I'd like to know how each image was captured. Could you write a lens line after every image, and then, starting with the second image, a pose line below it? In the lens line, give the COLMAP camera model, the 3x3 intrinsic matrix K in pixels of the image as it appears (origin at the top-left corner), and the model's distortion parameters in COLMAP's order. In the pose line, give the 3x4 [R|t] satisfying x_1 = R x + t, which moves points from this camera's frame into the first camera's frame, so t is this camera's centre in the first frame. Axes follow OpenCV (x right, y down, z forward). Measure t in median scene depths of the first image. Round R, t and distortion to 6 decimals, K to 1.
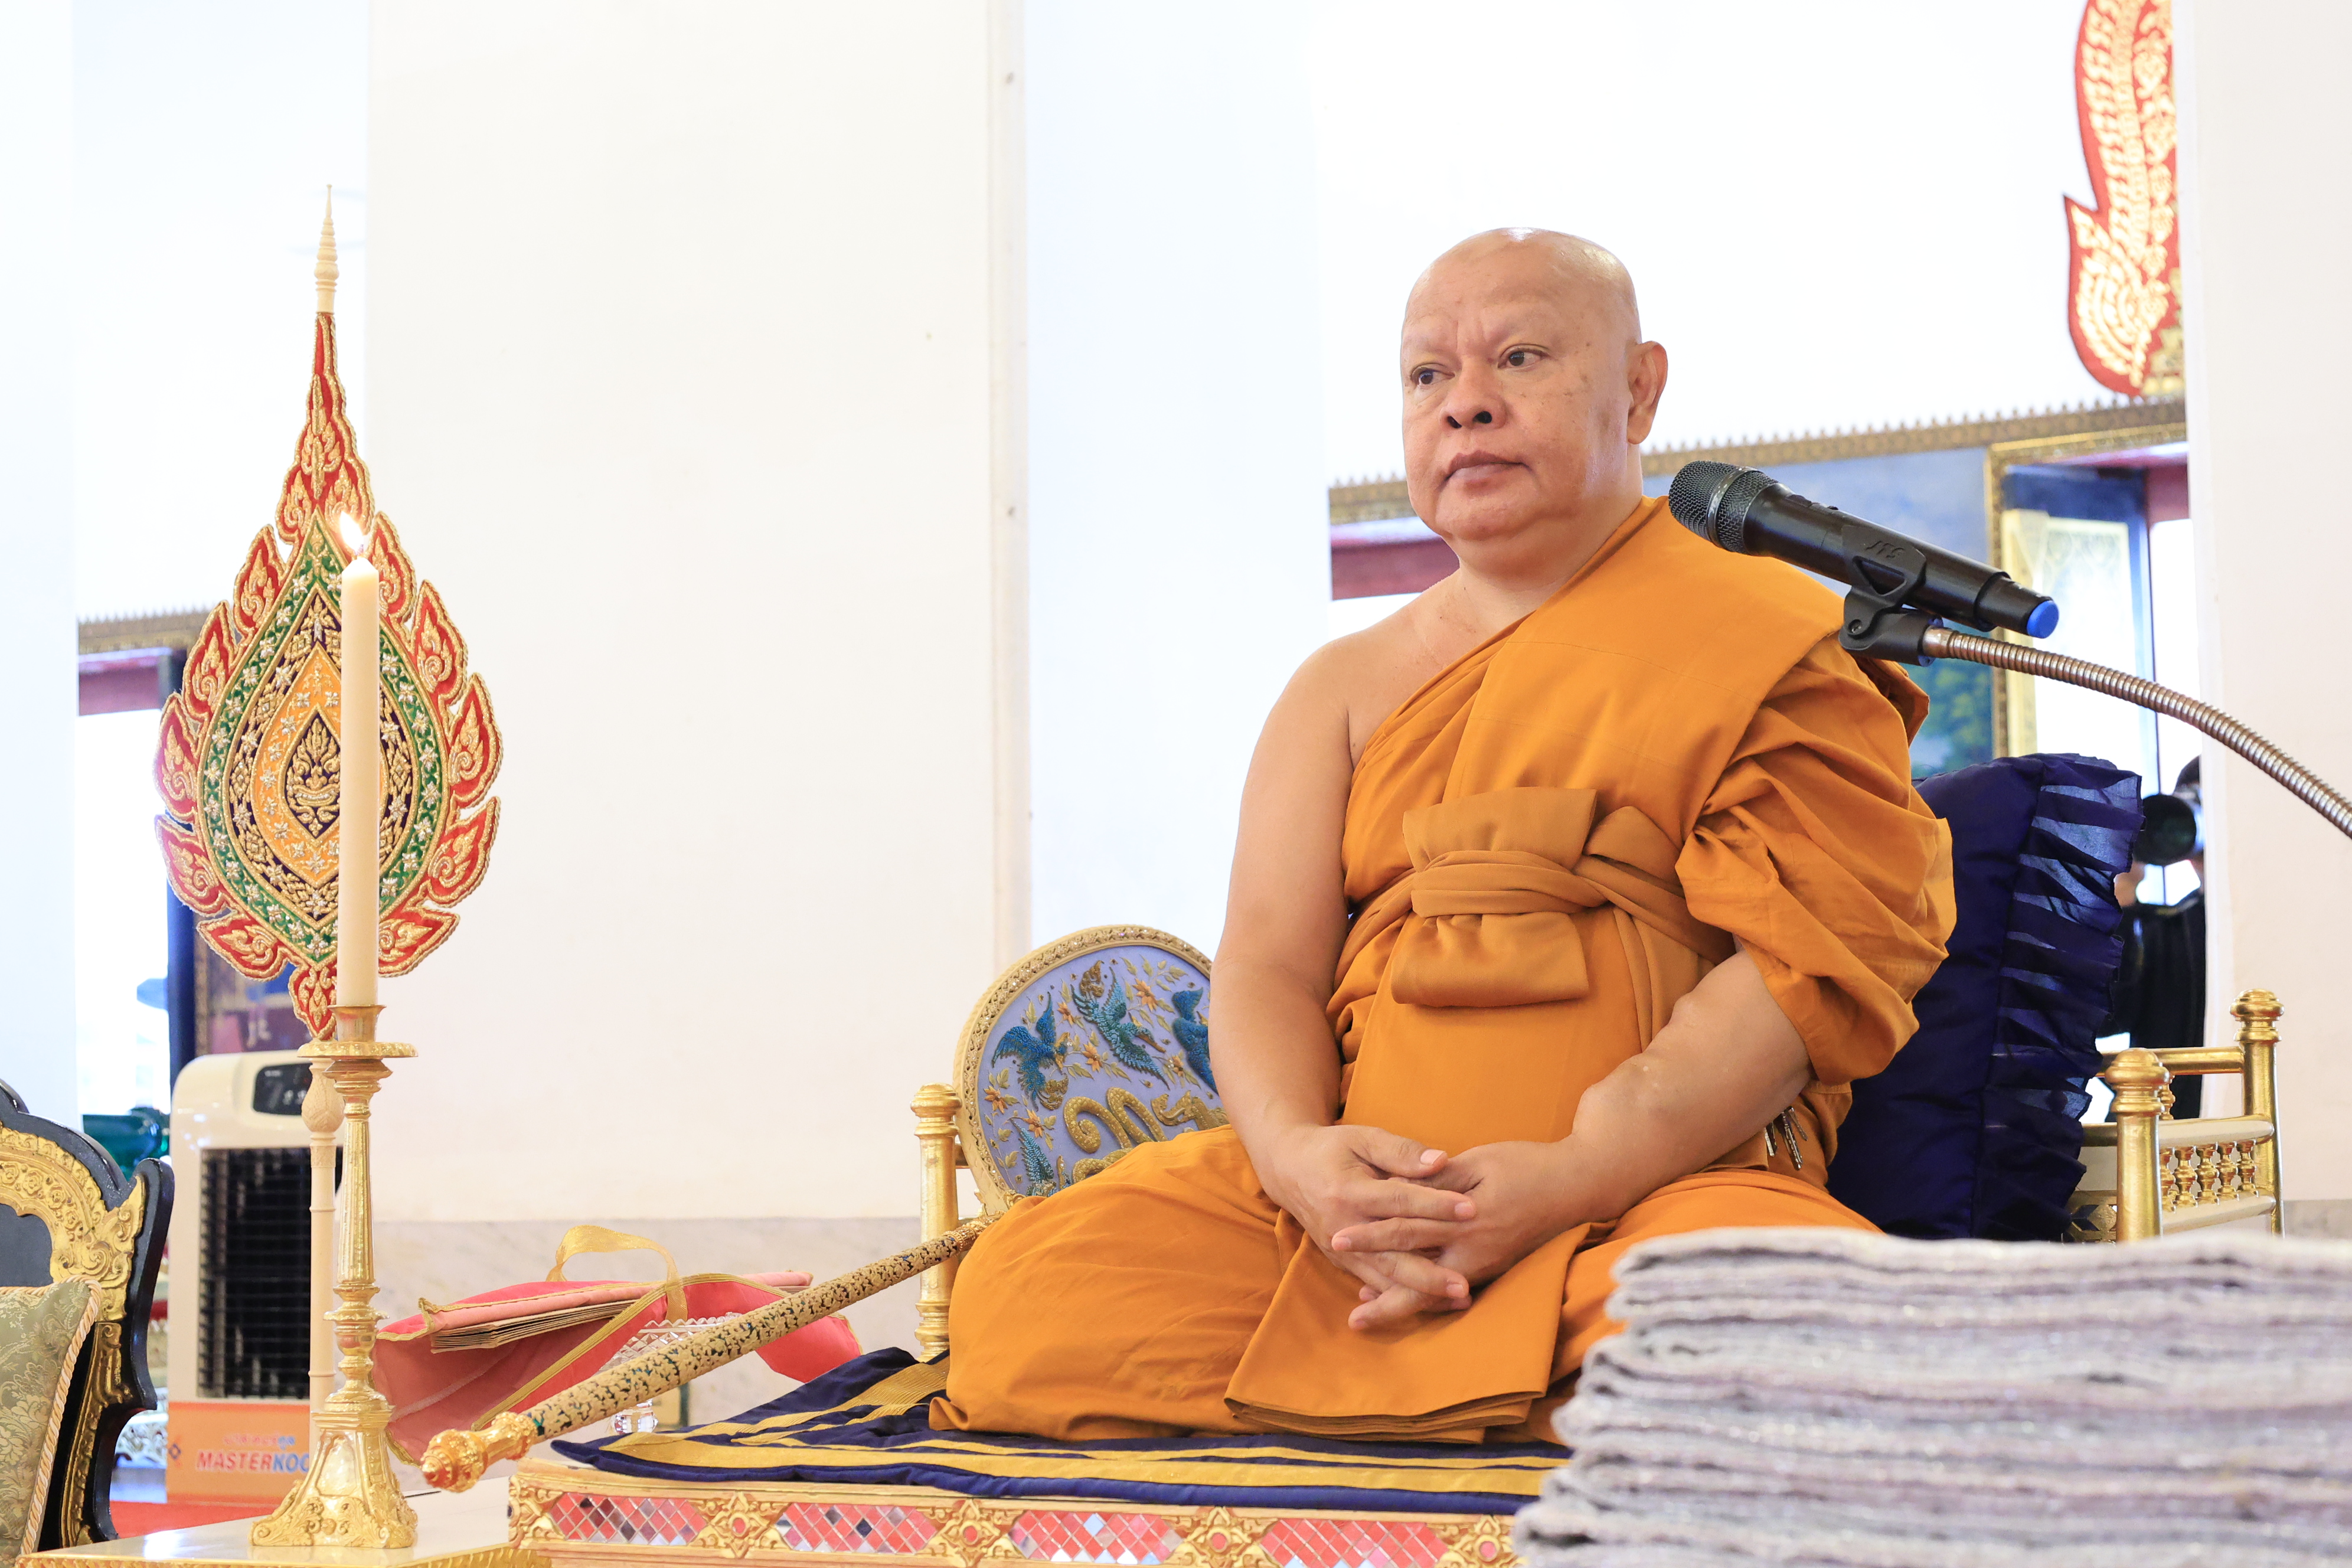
lens RADIAL K [[3578.2, 0, 1190.5], [0, 3578.2, 770.2], [0, 0, 1]] dist [0.000267, 0.000000]
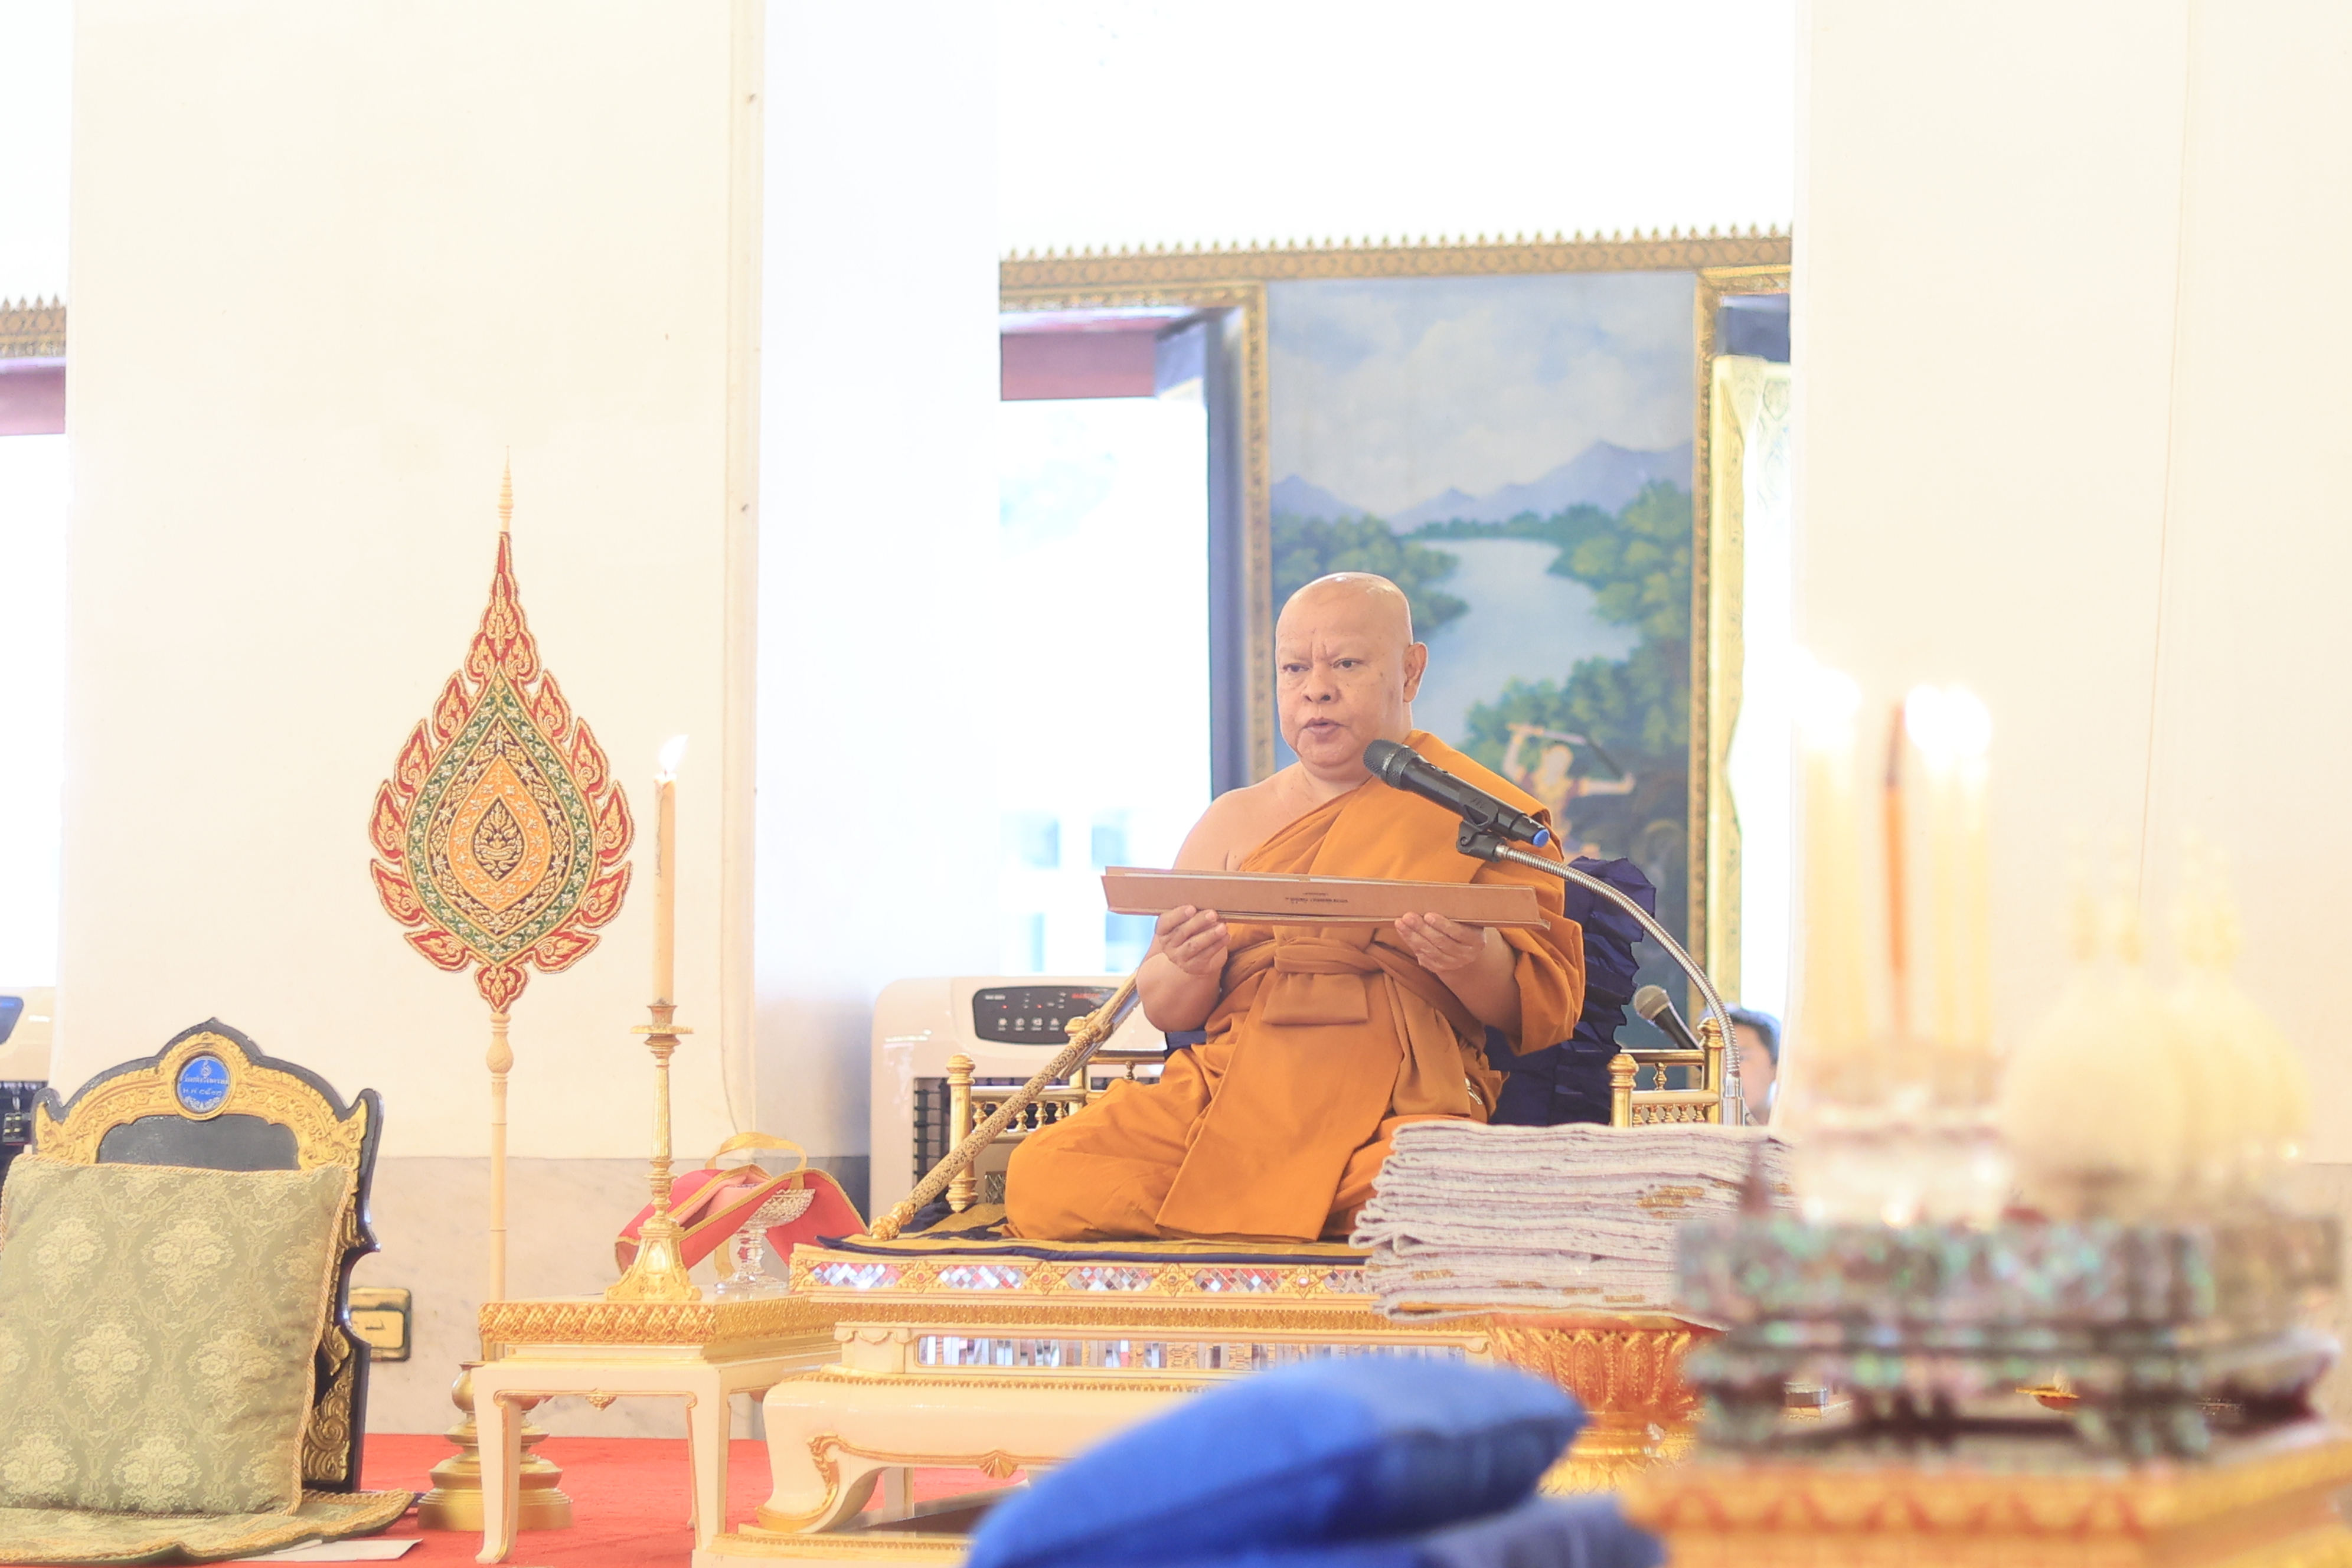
lens RADIAL K [[6723.0, 0, 1166.8], [0, 6723.0, 784.1], [0, 0, 1]] dist [0.010800, 0.000000]
pose [[0.991506, 0.027984, 0.127016, -0.321914], [-0.034839, 0.998035, 0.052073, -0.178781], [-0.125309, -0.056056, 0.990533, -1.844745]]
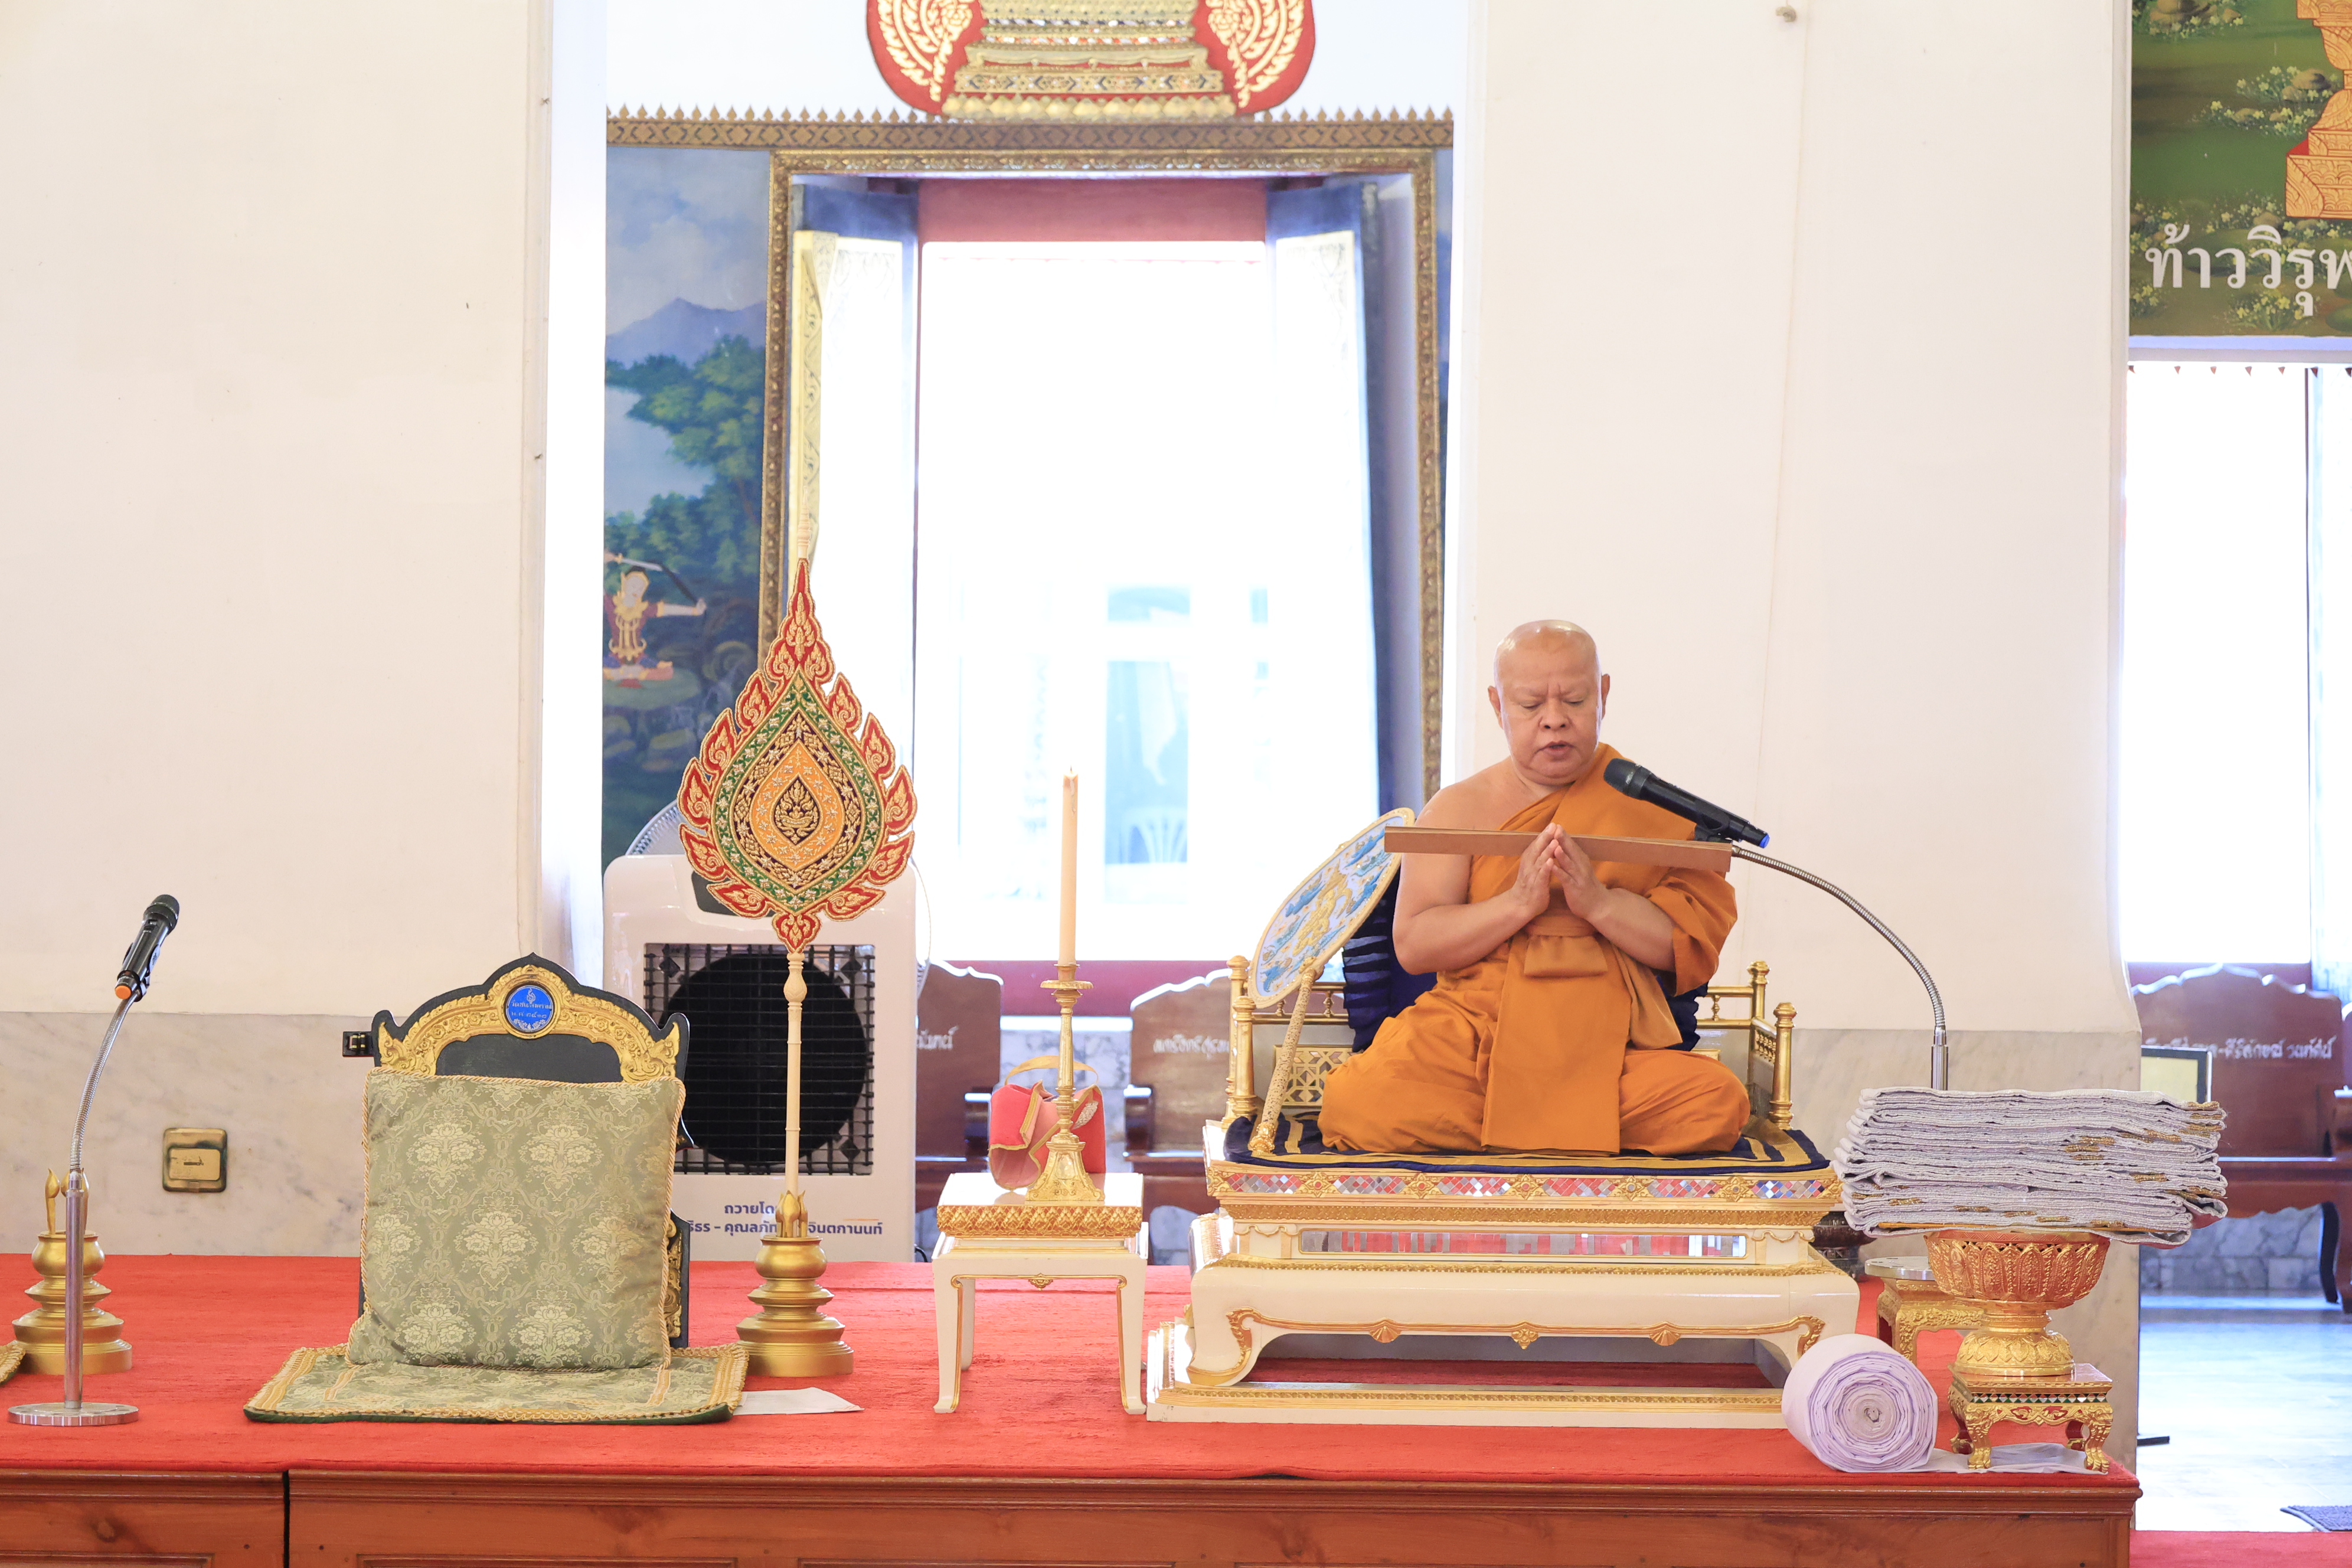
lens RADIAL K [[6773.6, 0, 1177.6], [0, 6773.6, 779.2], [0, 0, 1]] dist [-0.051208, 0.000000]
pose [[0.898152, 0.026050, 0.438913, -1.589097], [-0.072756, 0.993287, 0.089929, -0.340962], [-0.433624, -0.112703, 0.894018, -2.197100]]
